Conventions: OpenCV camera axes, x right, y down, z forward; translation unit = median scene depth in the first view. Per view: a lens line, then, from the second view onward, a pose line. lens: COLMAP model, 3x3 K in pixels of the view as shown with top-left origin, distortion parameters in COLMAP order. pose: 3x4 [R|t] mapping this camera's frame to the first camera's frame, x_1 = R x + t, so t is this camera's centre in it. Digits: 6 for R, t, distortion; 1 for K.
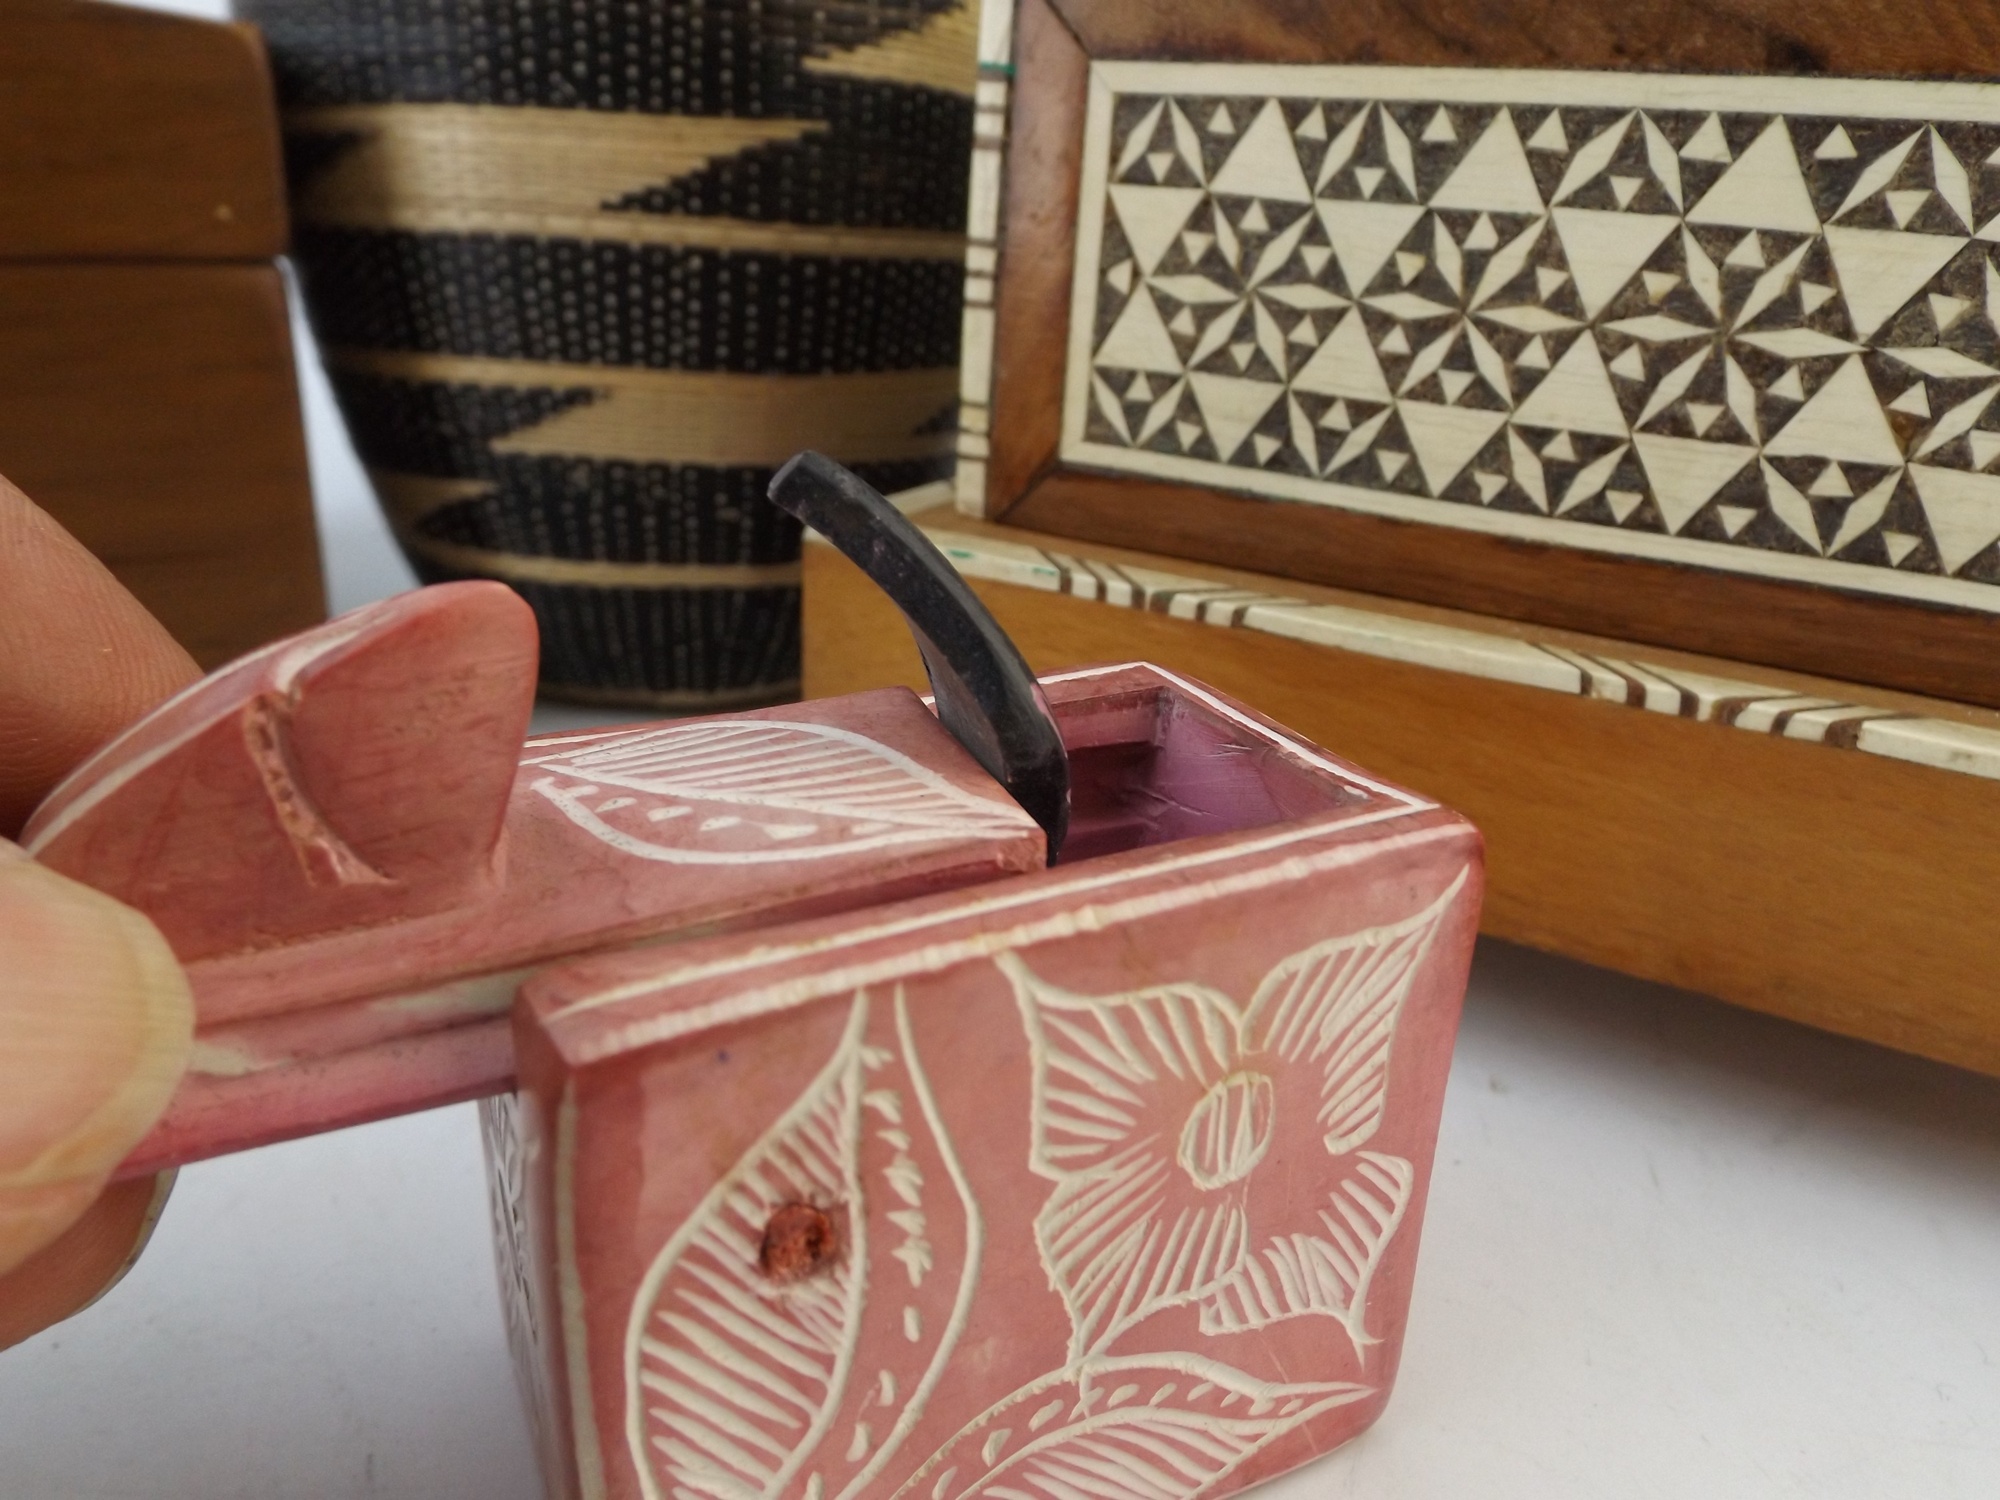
lens RADIAL K [[1432.0, 0, 989.4], [0, 1432.0, 764.8], [0, 0, 1]] dist [0.025868, -0.028728]
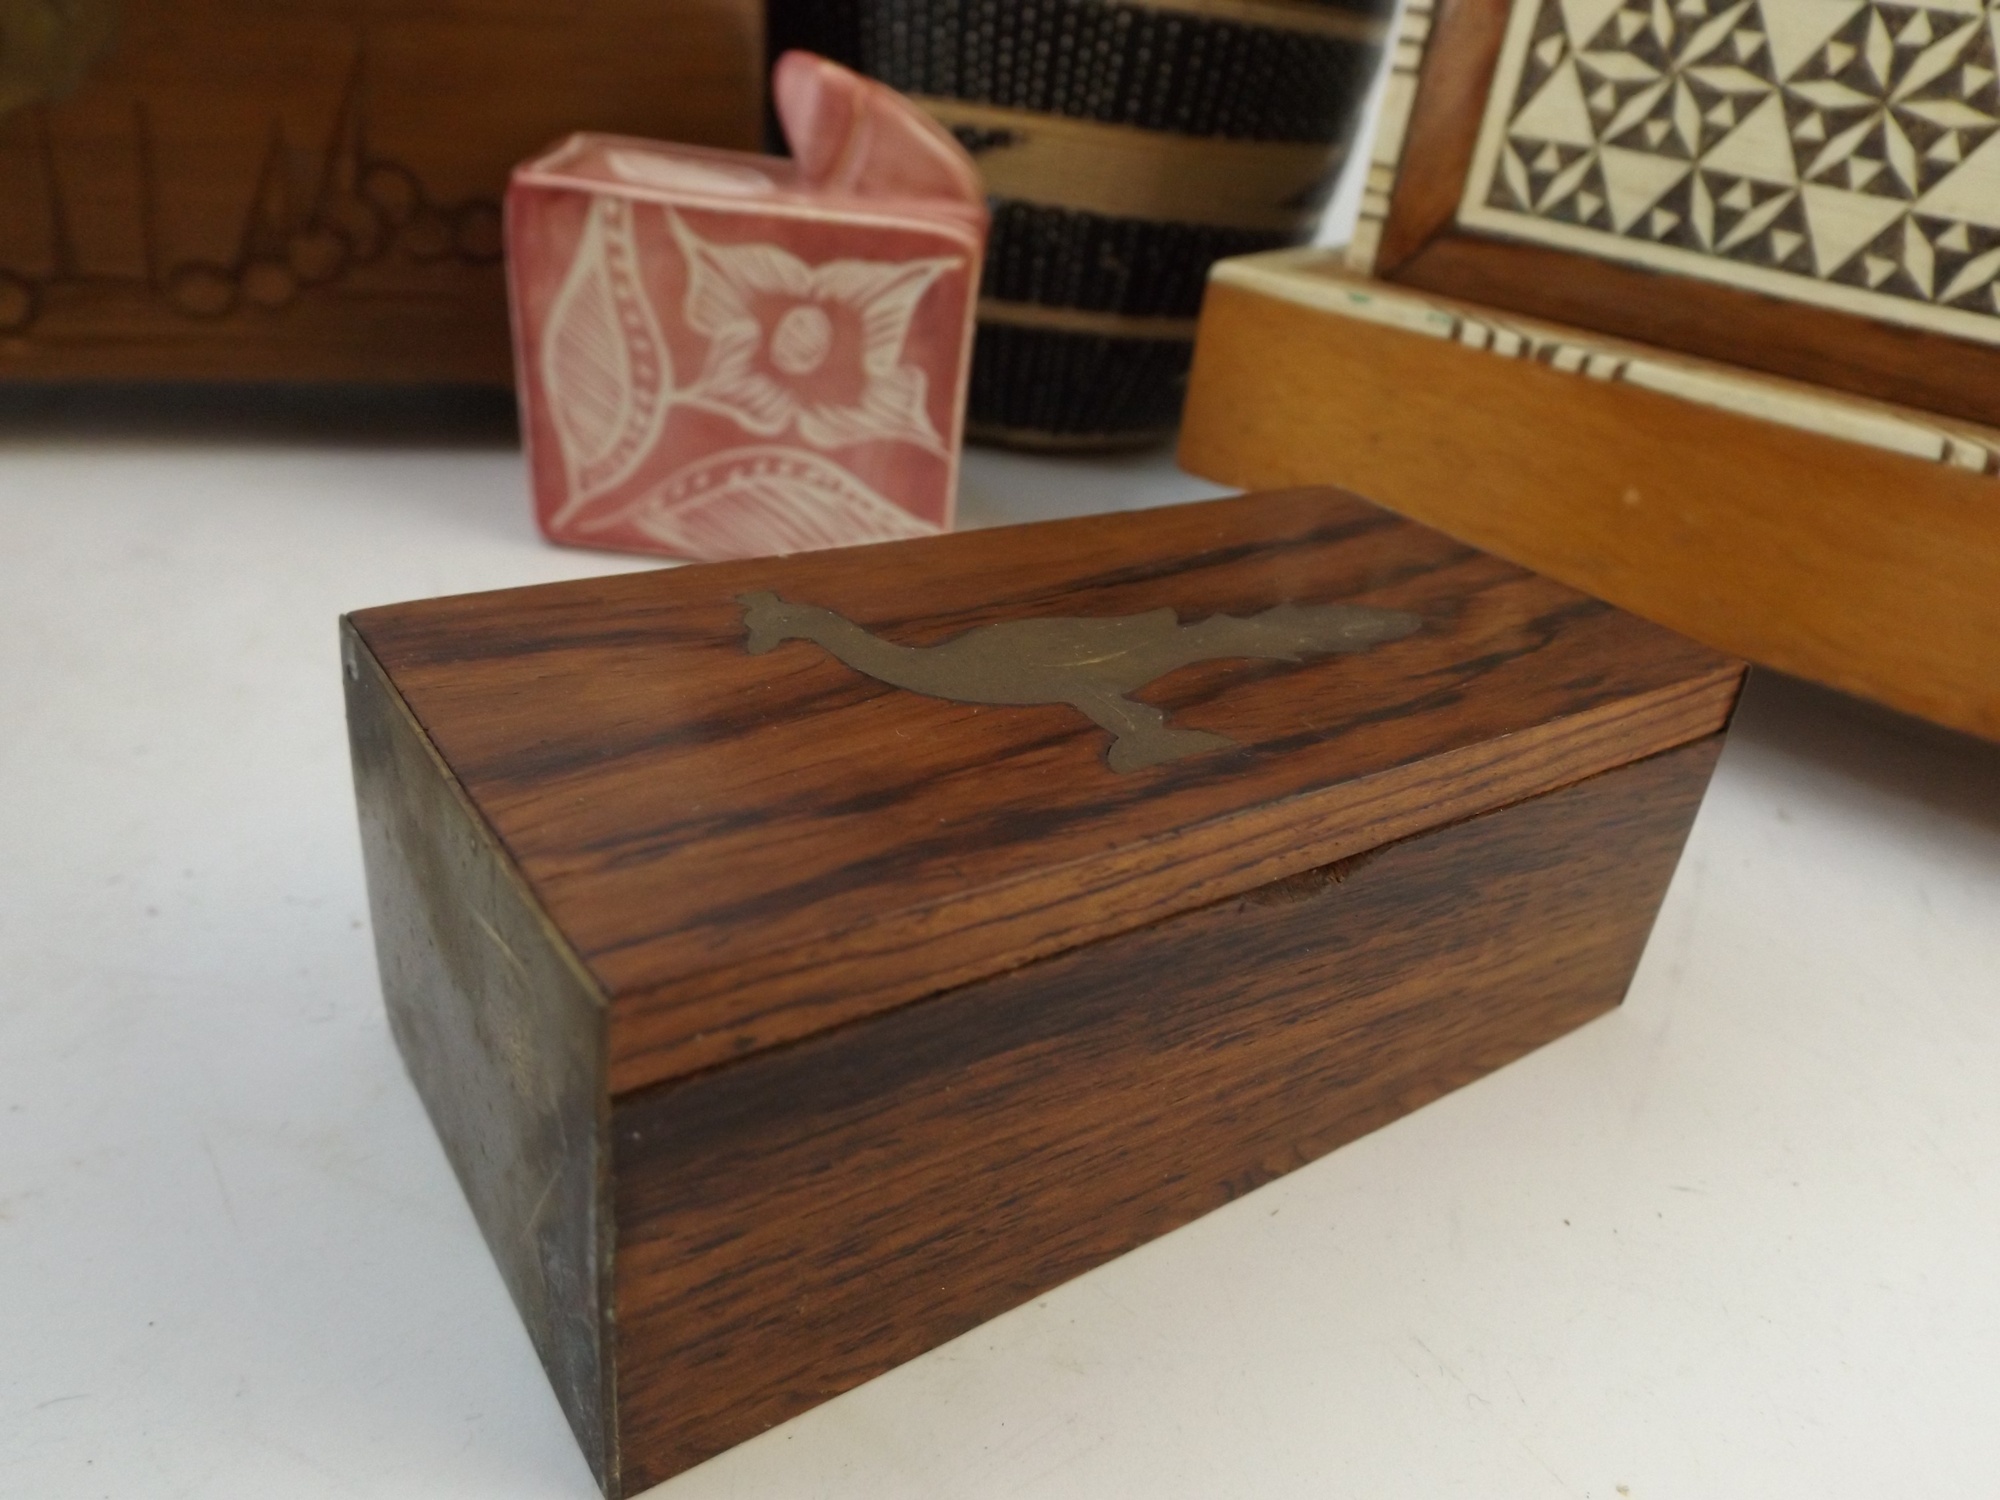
lens RADIAL K [[1432.0, 0, 1000.3], [0, 1432.0, 756.4], [0, 0, 1]] dist [0.025868, -0.028728]
pose [[0.987251, 0.126743, -0.096289, -0.134916], [-0.116515, 0.987589, 0.105317, 0.112797], [0.108442, -0.092755, 0.989766, -0.163436]]
